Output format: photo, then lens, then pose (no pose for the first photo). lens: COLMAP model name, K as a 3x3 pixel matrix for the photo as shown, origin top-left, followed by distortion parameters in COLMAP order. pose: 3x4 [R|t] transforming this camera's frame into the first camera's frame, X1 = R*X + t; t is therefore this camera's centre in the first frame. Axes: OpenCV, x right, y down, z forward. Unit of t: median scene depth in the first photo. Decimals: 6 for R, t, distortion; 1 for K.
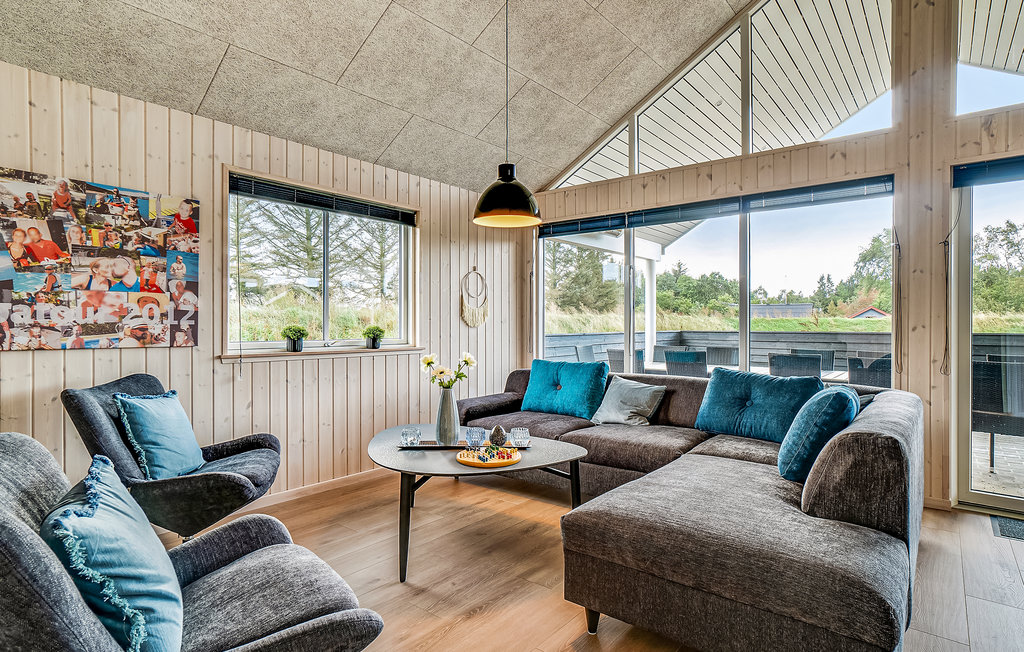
lens RADIAL K [[541.7, 0, 508.2], [0, 541.7, 323.6], [0, 0, 1]] dist [-0.001126, -0.000365]
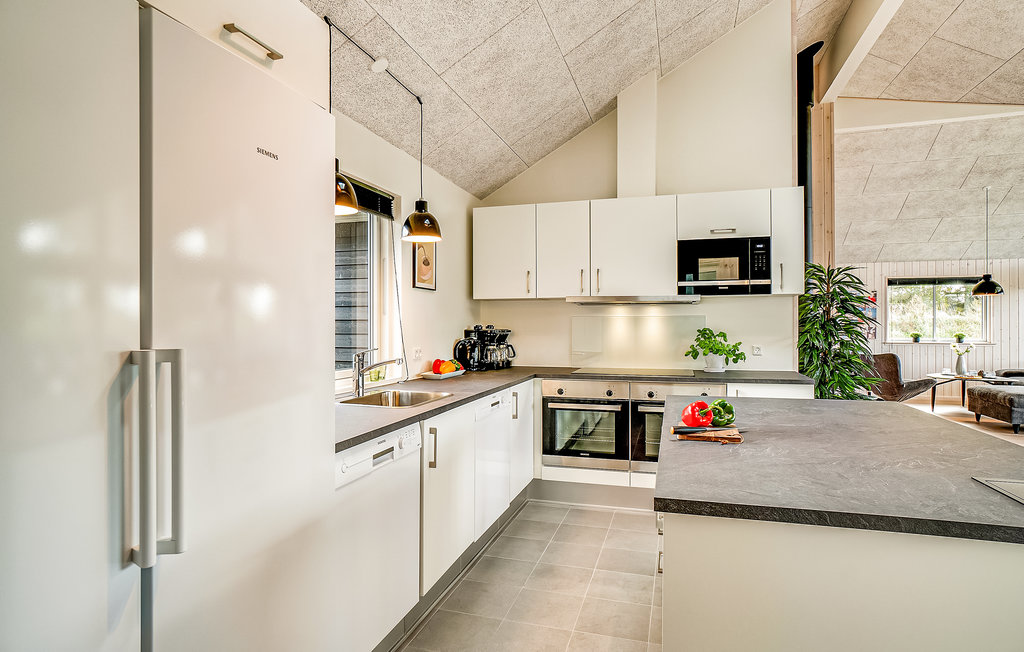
lens RADIAL K [[541.7, 0, 508.2], [0, 541.7, 323.6], [0, 0, 1]] dist [-0.001126, -0.000365]
pose [[0.360084, 0.001492, -0.932919, 1.462324], [0.007868, 0.999958, 0.004636, -0.072308], [0.932887, -0.009009, 0.360057, -1.944214]]
